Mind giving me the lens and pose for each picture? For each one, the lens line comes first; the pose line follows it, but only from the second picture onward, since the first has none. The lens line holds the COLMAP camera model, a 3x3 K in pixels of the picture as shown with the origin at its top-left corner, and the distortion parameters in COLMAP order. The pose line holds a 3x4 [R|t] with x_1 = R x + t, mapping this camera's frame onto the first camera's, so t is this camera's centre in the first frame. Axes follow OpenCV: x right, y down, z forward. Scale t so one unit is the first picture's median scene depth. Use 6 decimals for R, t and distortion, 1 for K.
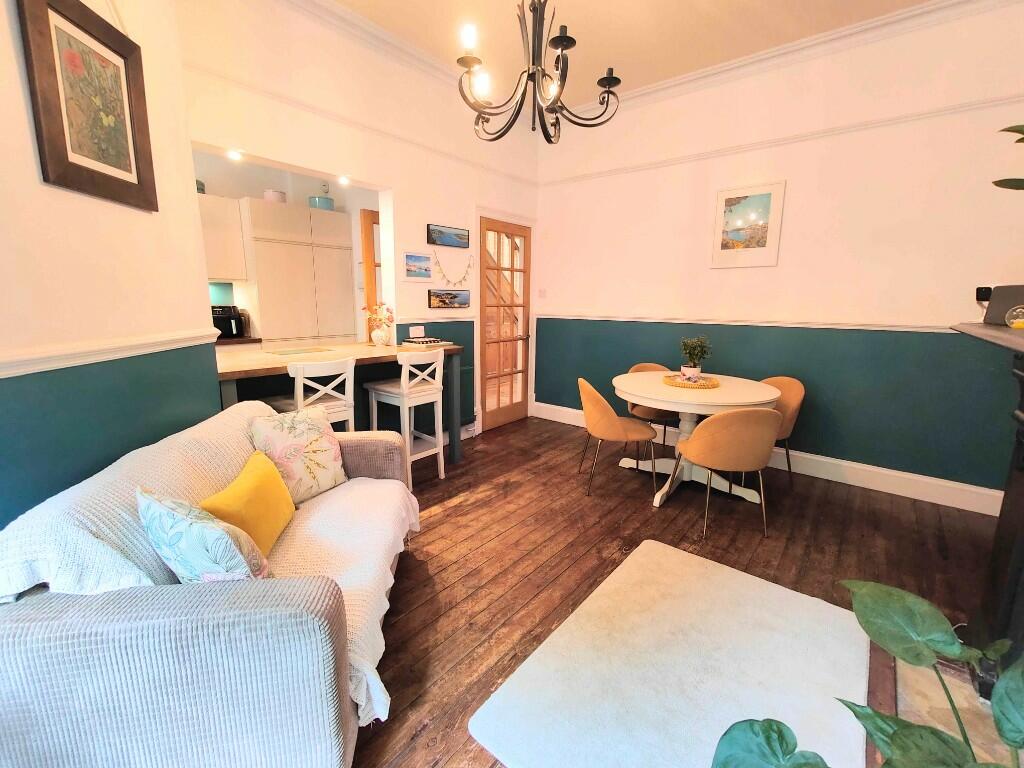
lens RADIAL K [[449.8, 0, 511.7], [0, 449.8, 378.5], [0, 0, 1]] dist [0.009966, -0.000485]
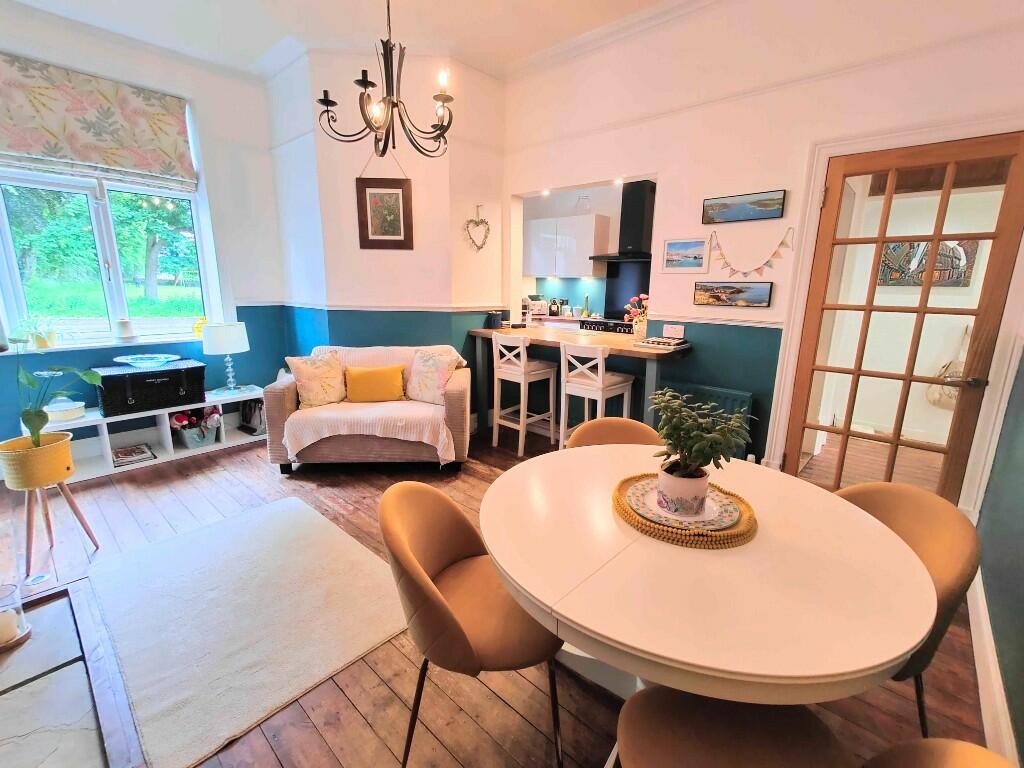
lens RADIAL K [[449.8, 0, 511.7], [0, 449.8, 378.5], [0, 0, 1]] dist [0.009966, -0.000485]
pose [[-0.044851, 0.196278, -0.979522, 0.738895], [-0.190325, 0.960871, 0.201255, -0.144986], [0.980696, 0.195454, -0.005740, 0.793054]]
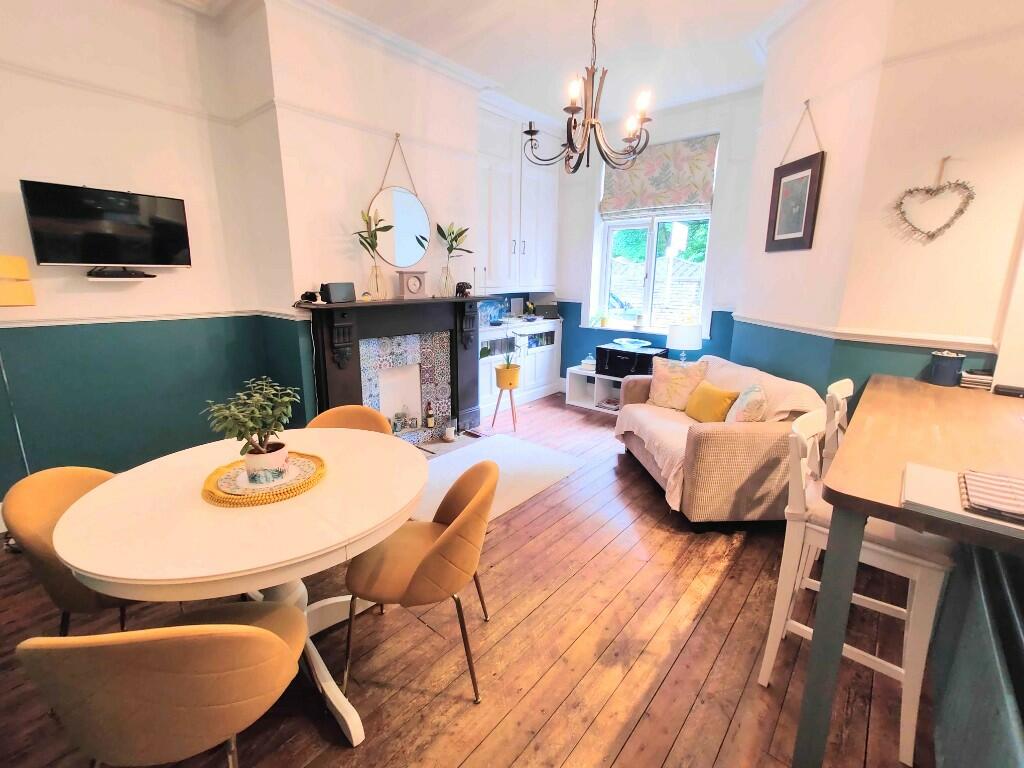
lens RADIAL K [[448.8, 0, 512.0], [0, 448.8, 384.0], [0, 0, 1]] dist [-0.018192, -0.000060]
pose [[-0.999274, -0.025876, 0.027956, 0.115584], [-0.012363, 0.914452, 0.404505, -0.273355], [-0.036031, 0.403866, -0.914108, 1.329893]]
